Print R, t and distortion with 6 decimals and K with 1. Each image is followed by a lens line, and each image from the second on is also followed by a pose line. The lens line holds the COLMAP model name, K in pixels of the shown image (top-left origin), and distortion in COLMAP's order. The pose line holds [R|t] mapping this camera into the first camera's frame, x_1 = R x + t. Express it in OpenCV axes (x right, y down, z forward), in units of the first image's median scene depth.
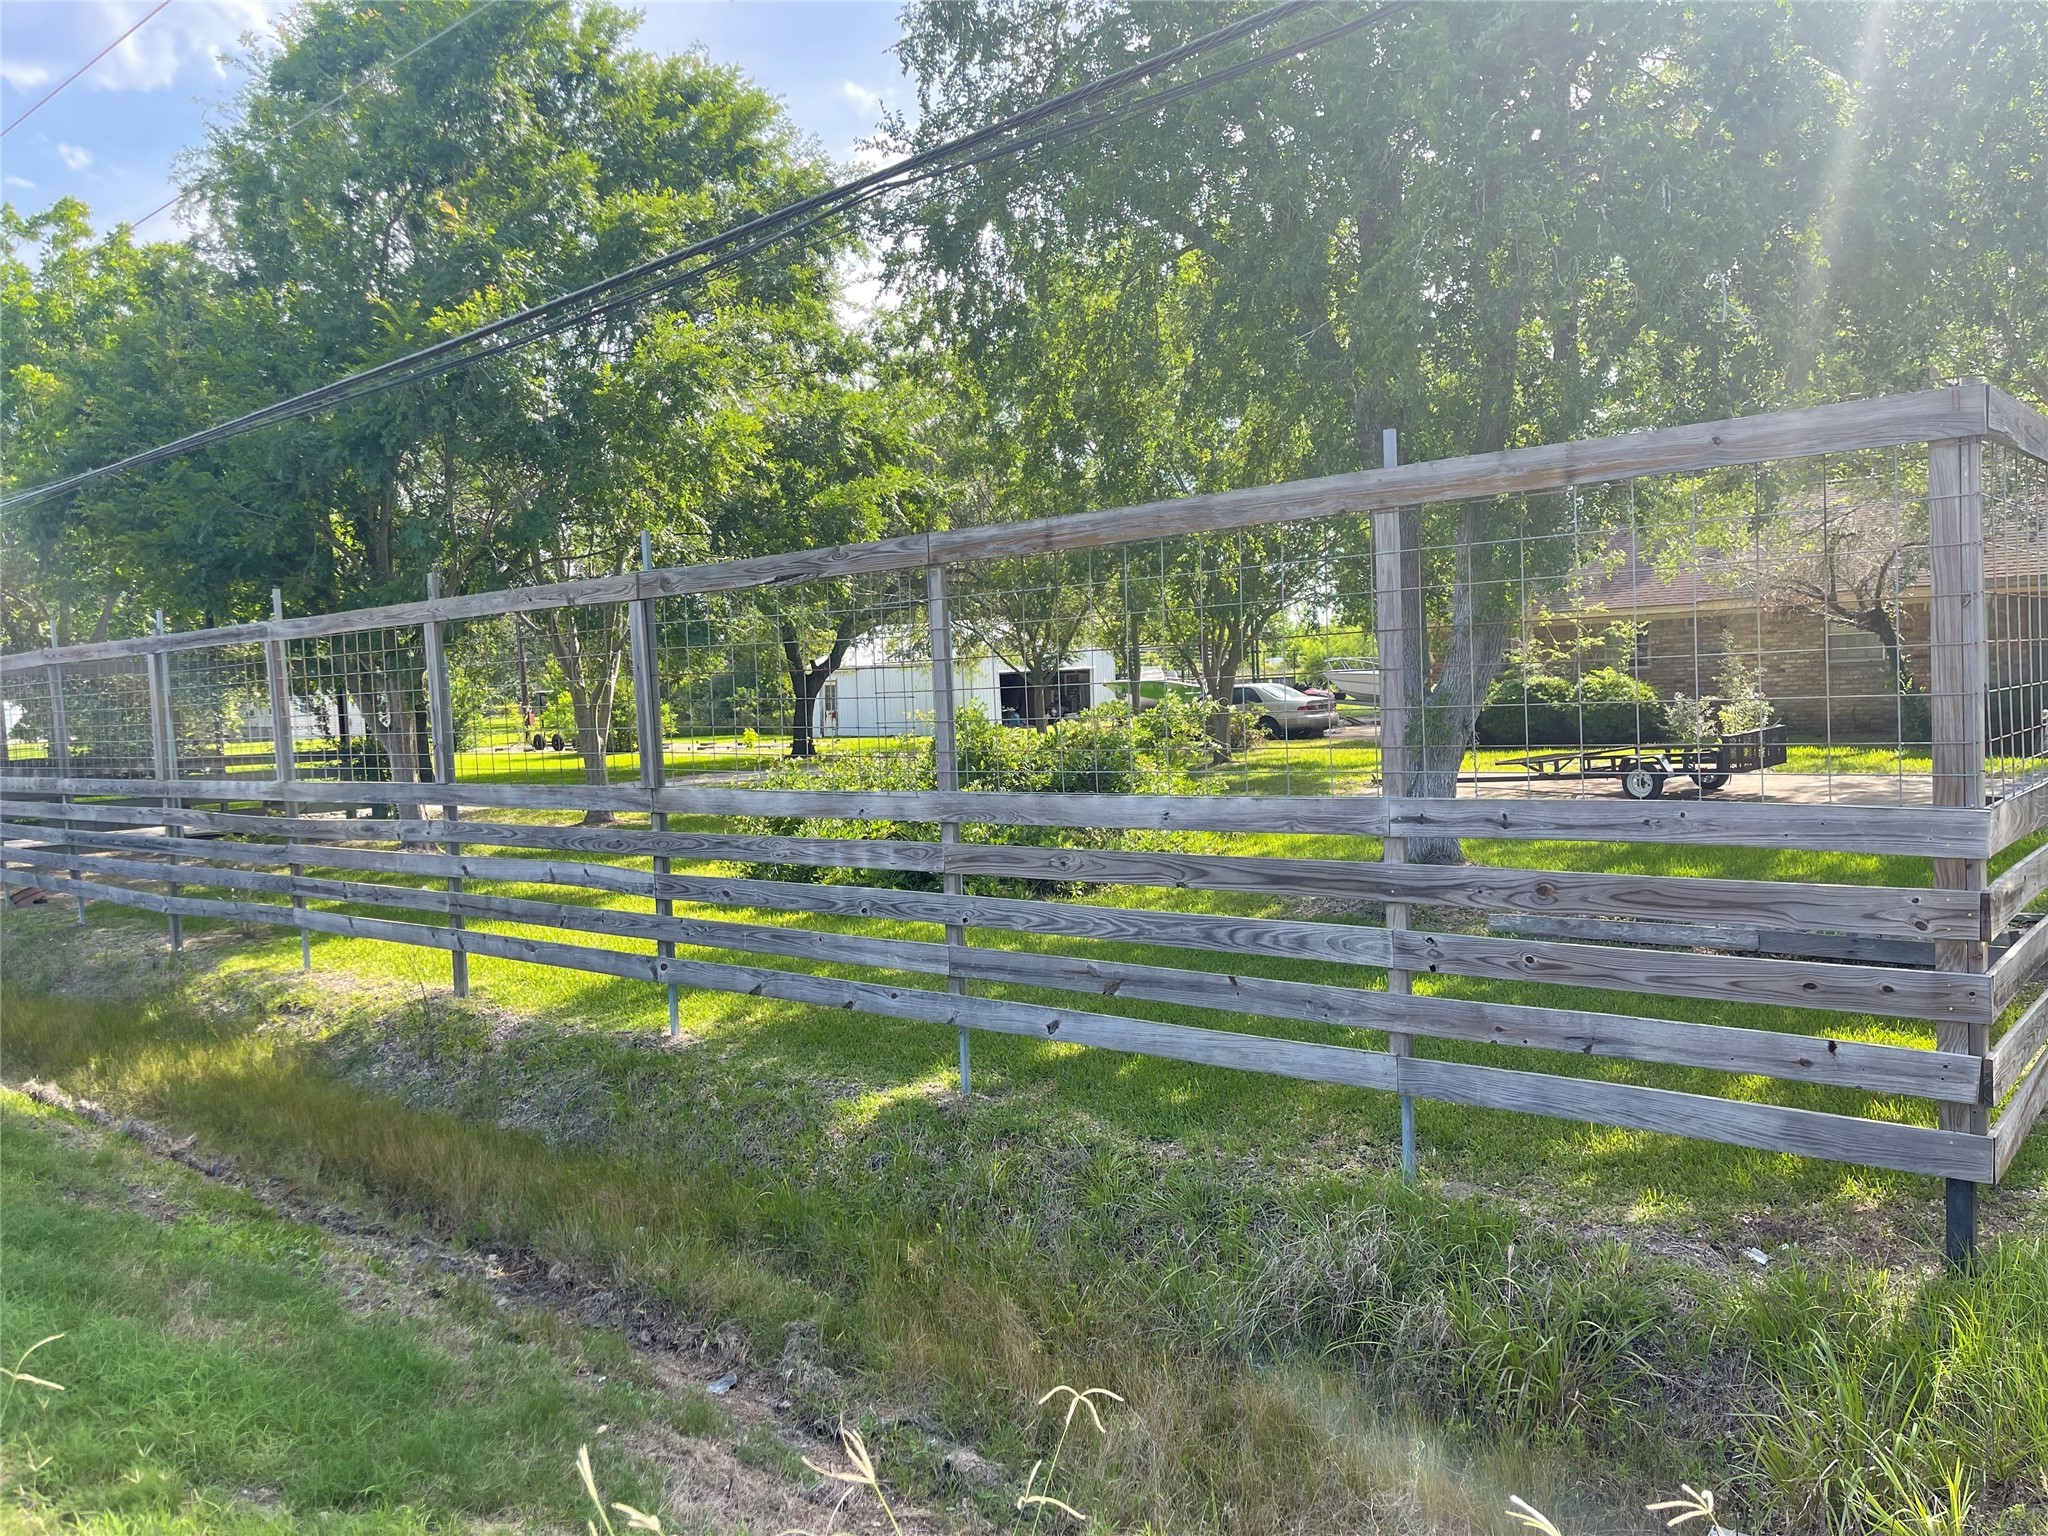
lens RADIAL K [[1551.8, 0, 1026.6], [0, 1551.8, 776.8], [0, 0, 1]] dist [0.088348, -0.123381]
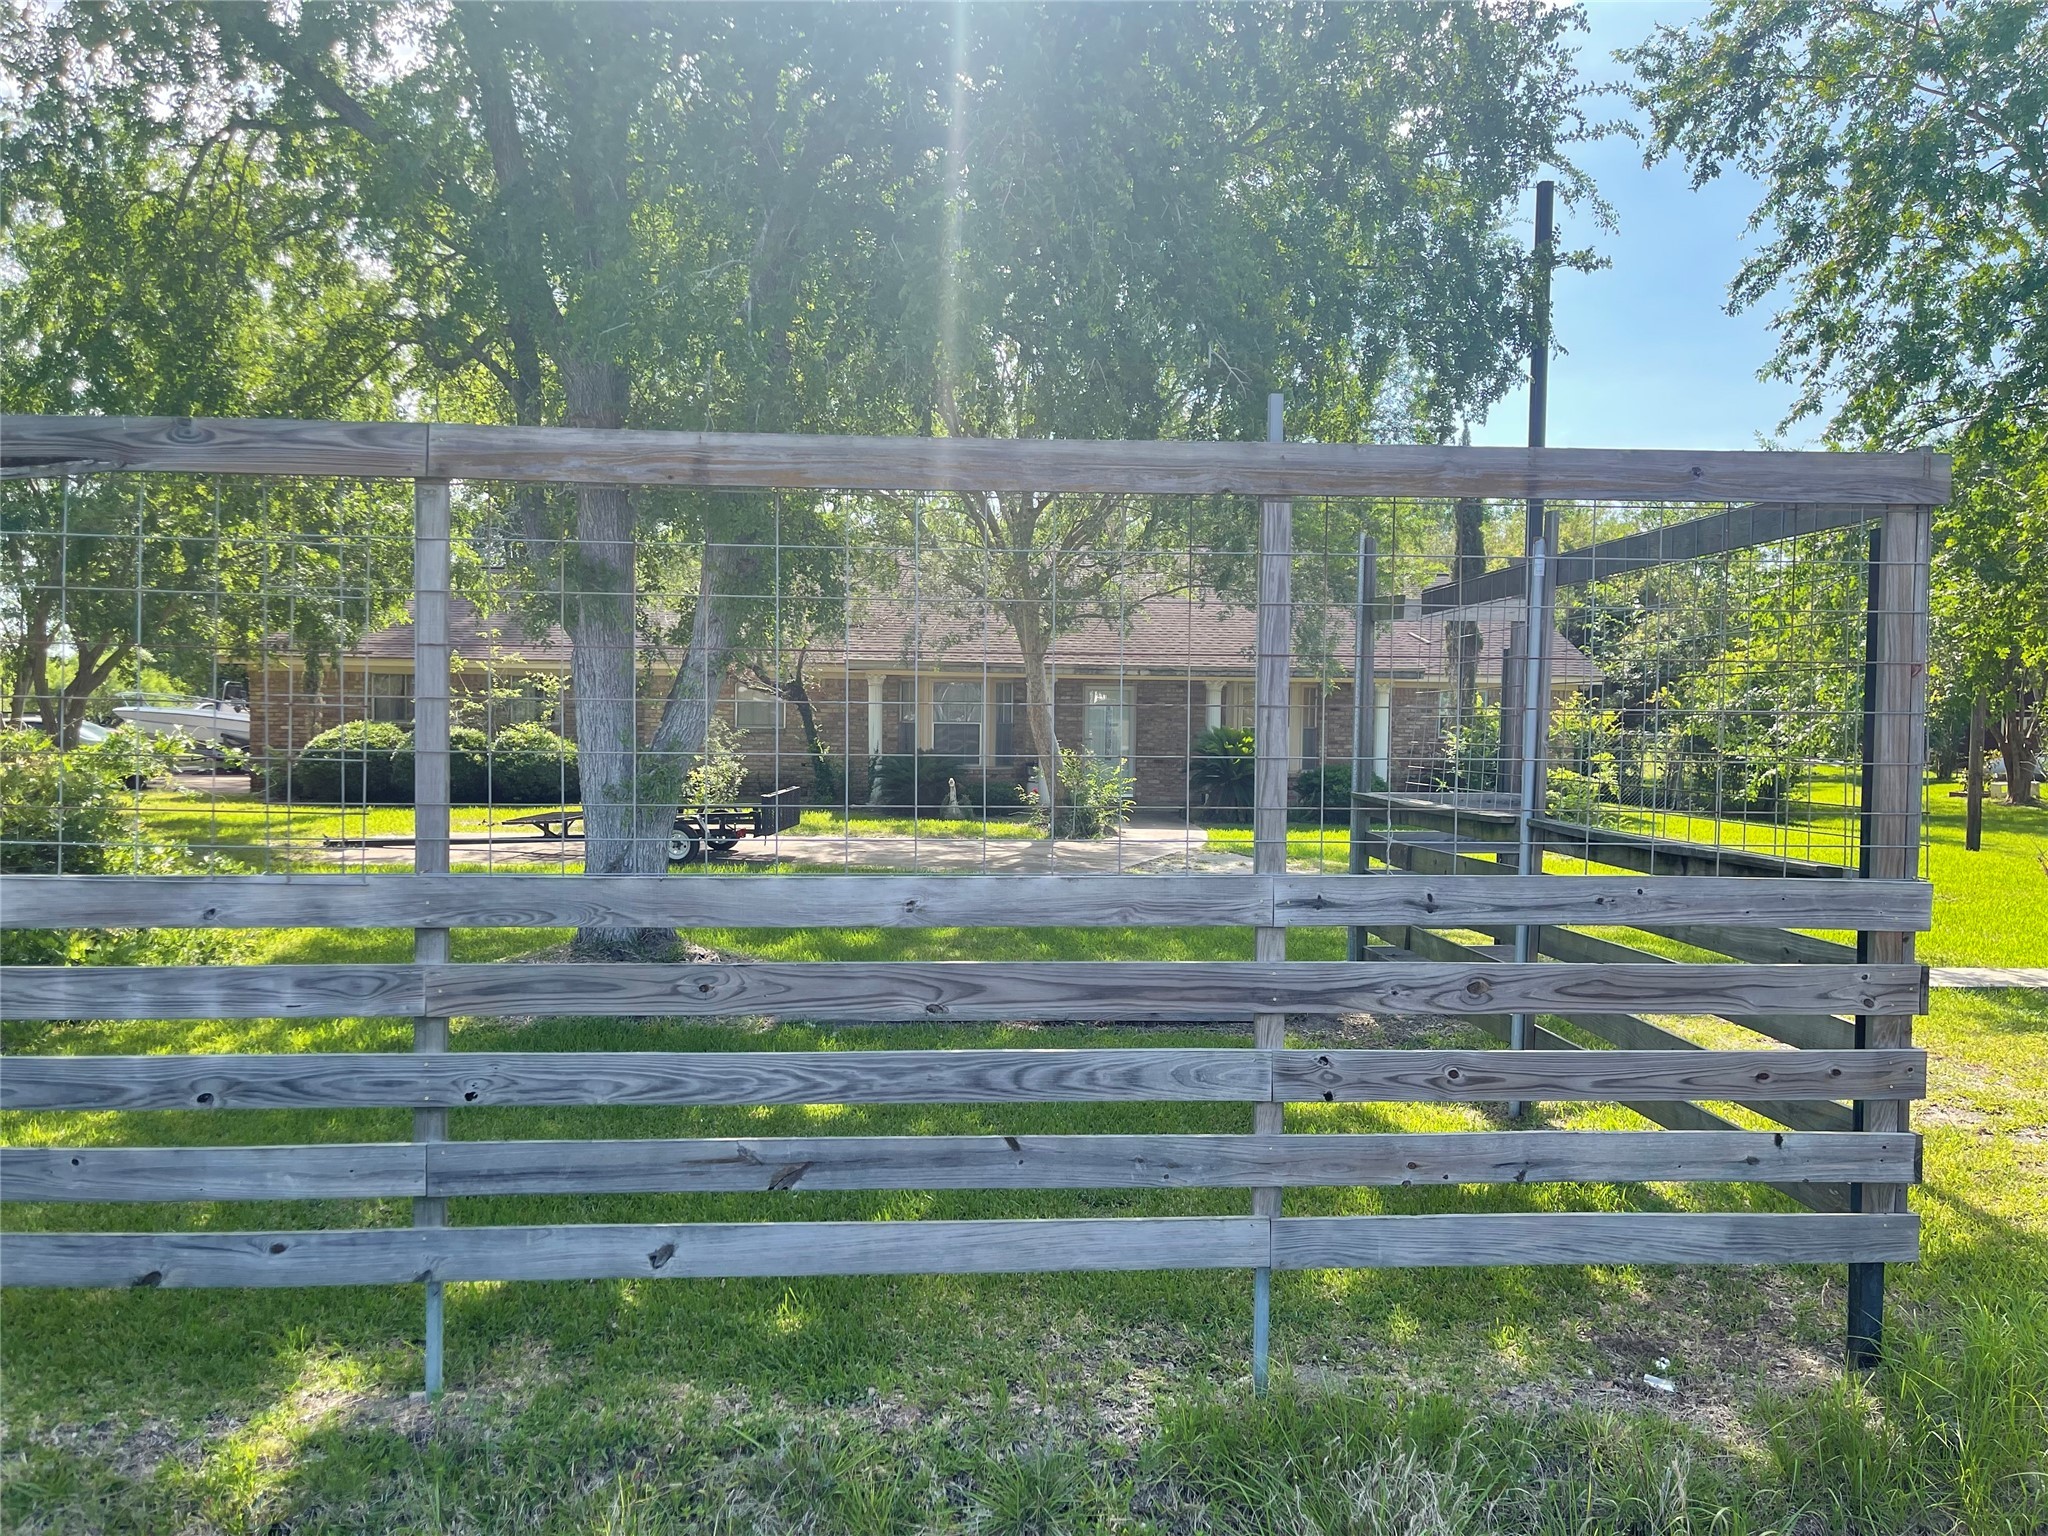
lens RADIAL K [[1551.8, 0, 1026.6], [0, 1551.8, 776.8], [0, 0, 1]] dist [0.088348, -0.123381]
pose [[0.708014, 0.026141, 0.705714, -0.358144], [-0.000139, 0.999320, -0.036878, -0.006053], [-0.706198, 0.026012, 0.707536, 0.505592]]
